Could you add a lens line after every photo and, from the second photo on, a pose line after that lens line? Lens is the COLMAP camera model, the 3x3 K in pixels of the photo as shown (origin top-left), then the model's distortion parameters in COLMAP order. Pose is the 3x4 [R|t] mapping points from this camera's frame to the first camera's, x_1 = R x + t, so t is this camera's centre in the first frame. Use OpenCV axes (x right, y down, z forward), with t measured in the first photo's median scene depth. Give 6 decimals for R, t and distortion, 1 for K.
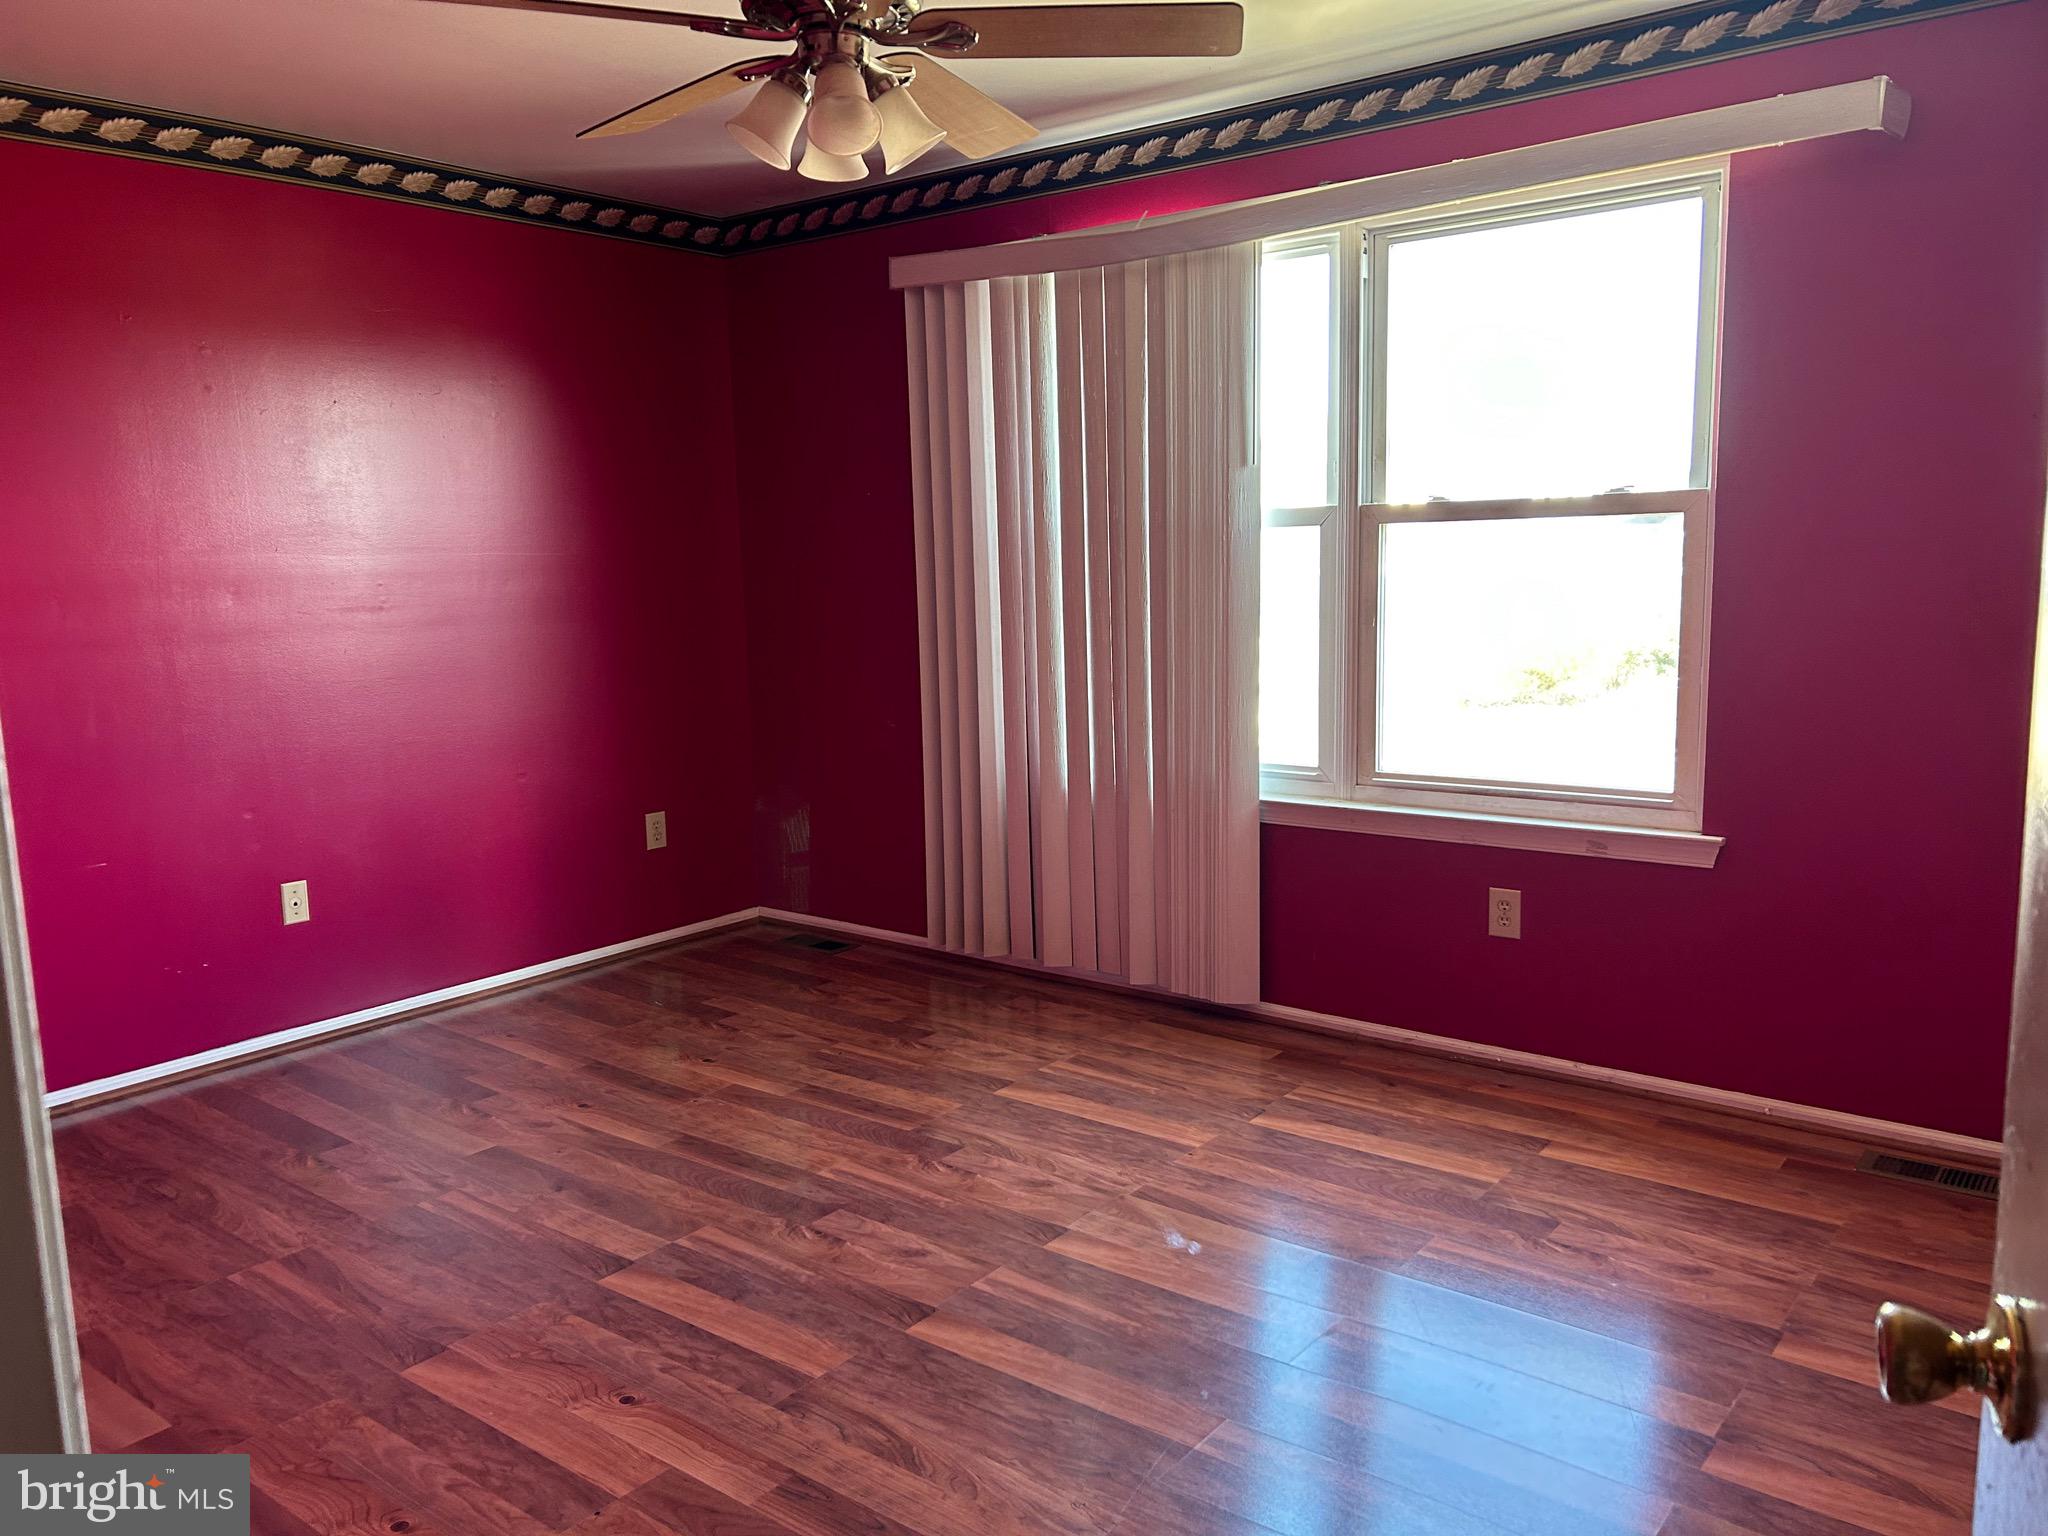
lens RADIAL K [[1550.7, 0, 1035.9], [0, 1550.7, 777.6], [0, 0, 1]] dist [0.042257, -0.025408]
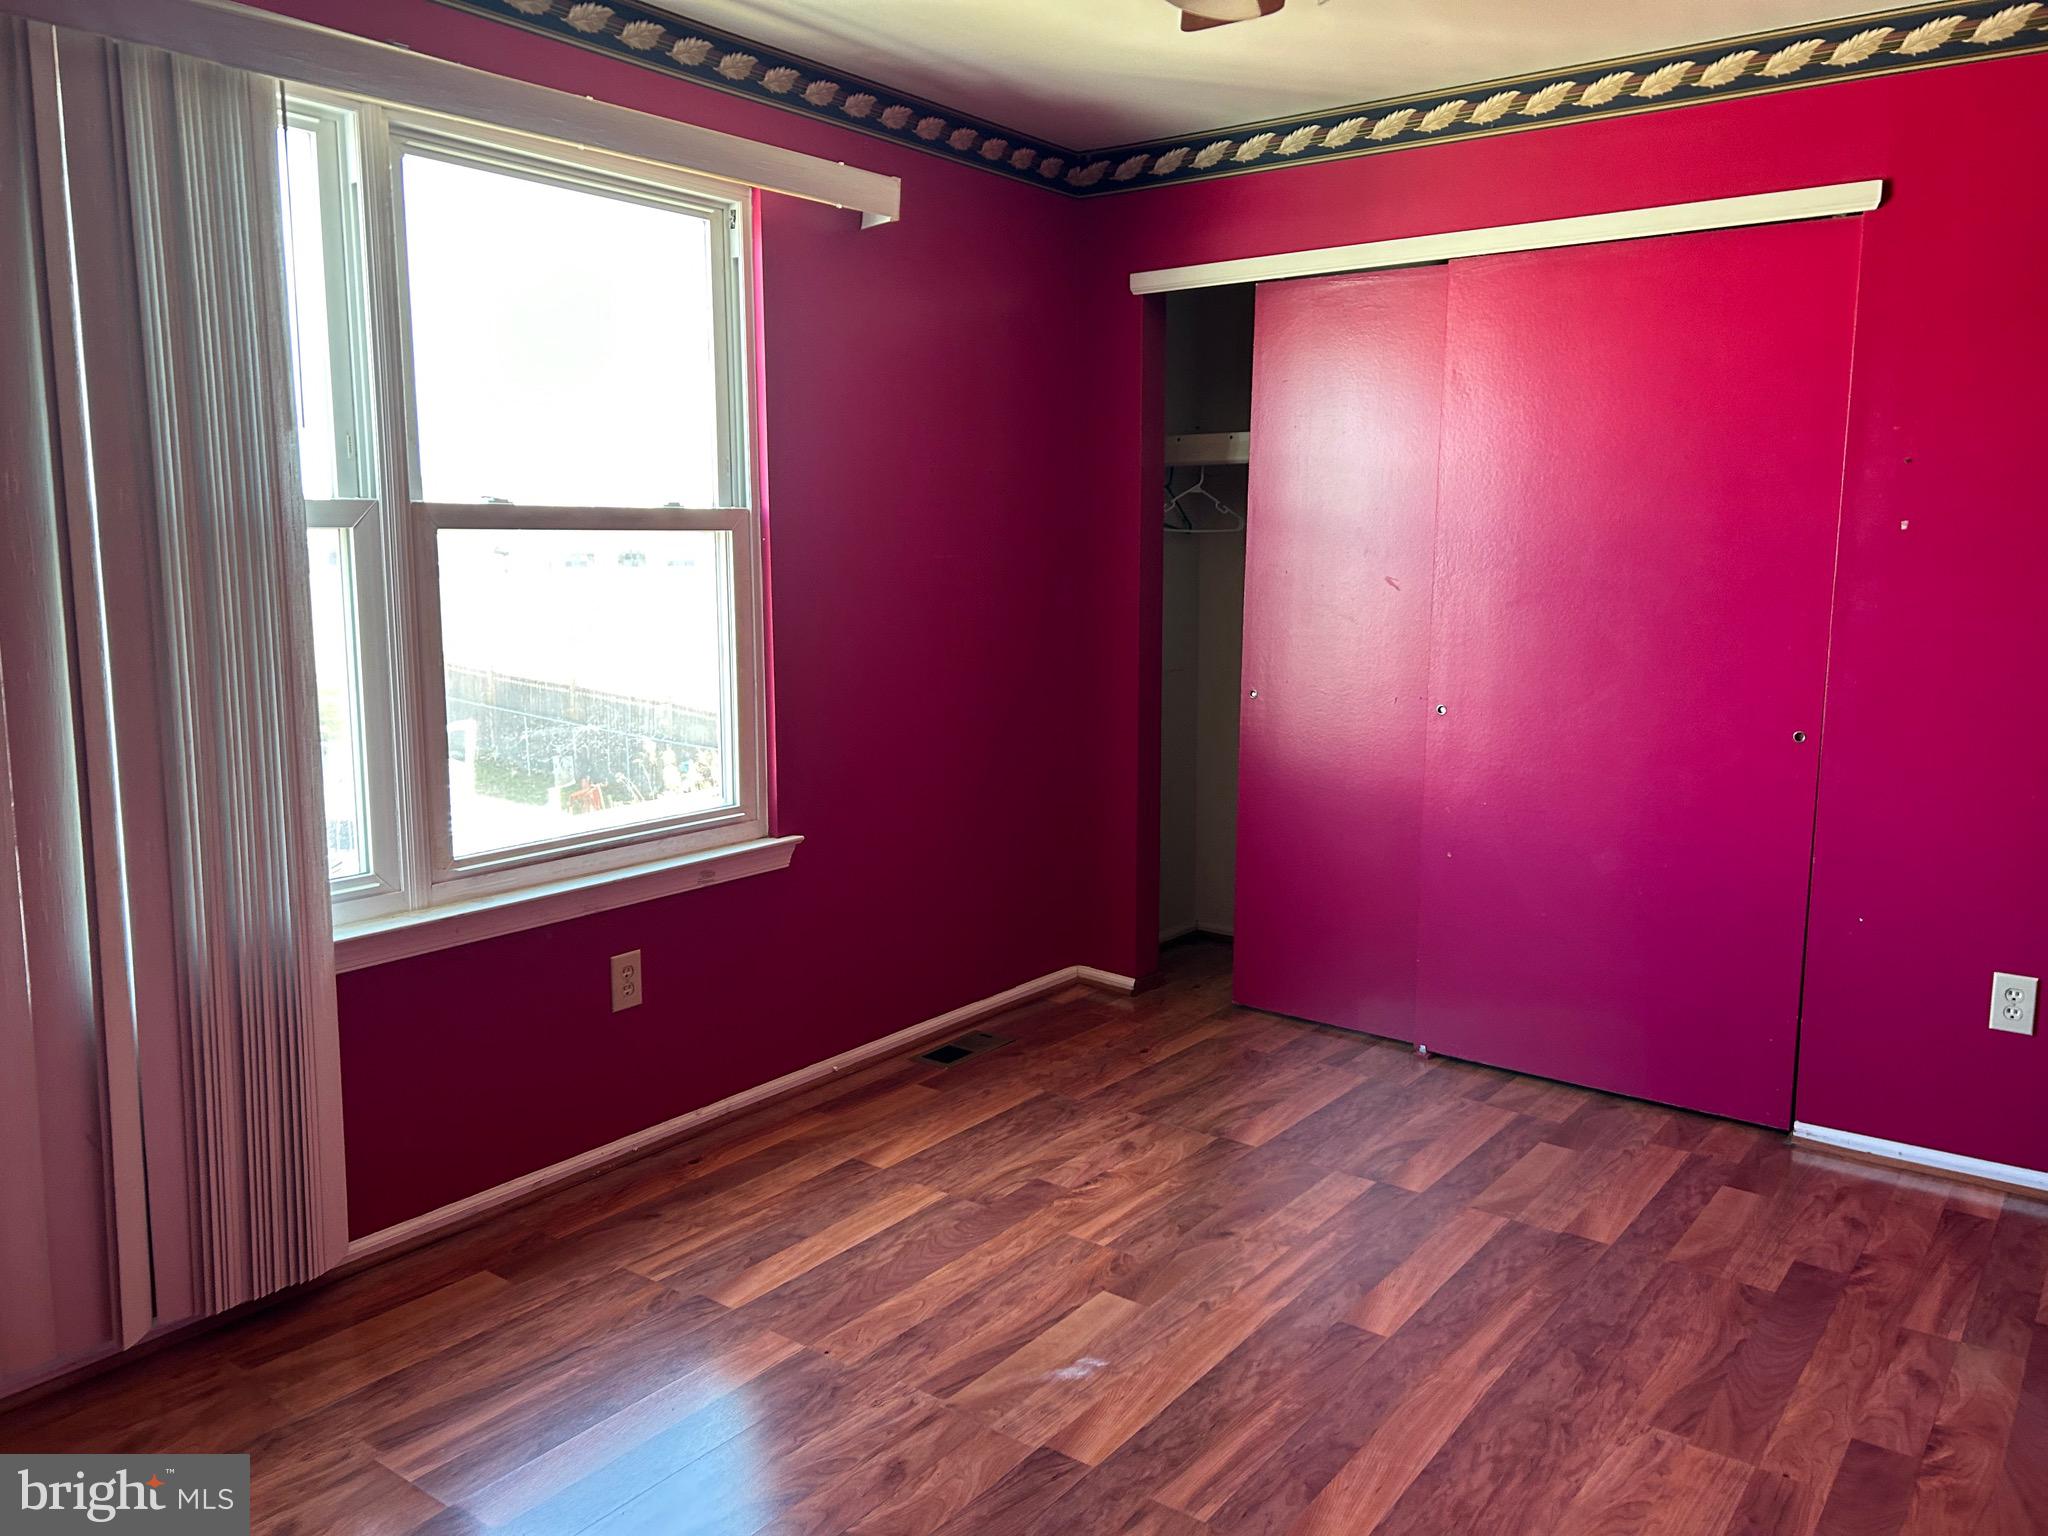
lens RADIAL K [[1550.7, 0, 1034.7], [0, 1550.7, 754.6], [0, 0, 1]] dist [0.042257, -0.025408]
pose [[-0.048360, -0.112407, 0.992485, -0.605951], [0.143544, 0.982551, 0.118276, -0.116347], [-0.988462, 0.148185, -0.031381, 0.844870]]
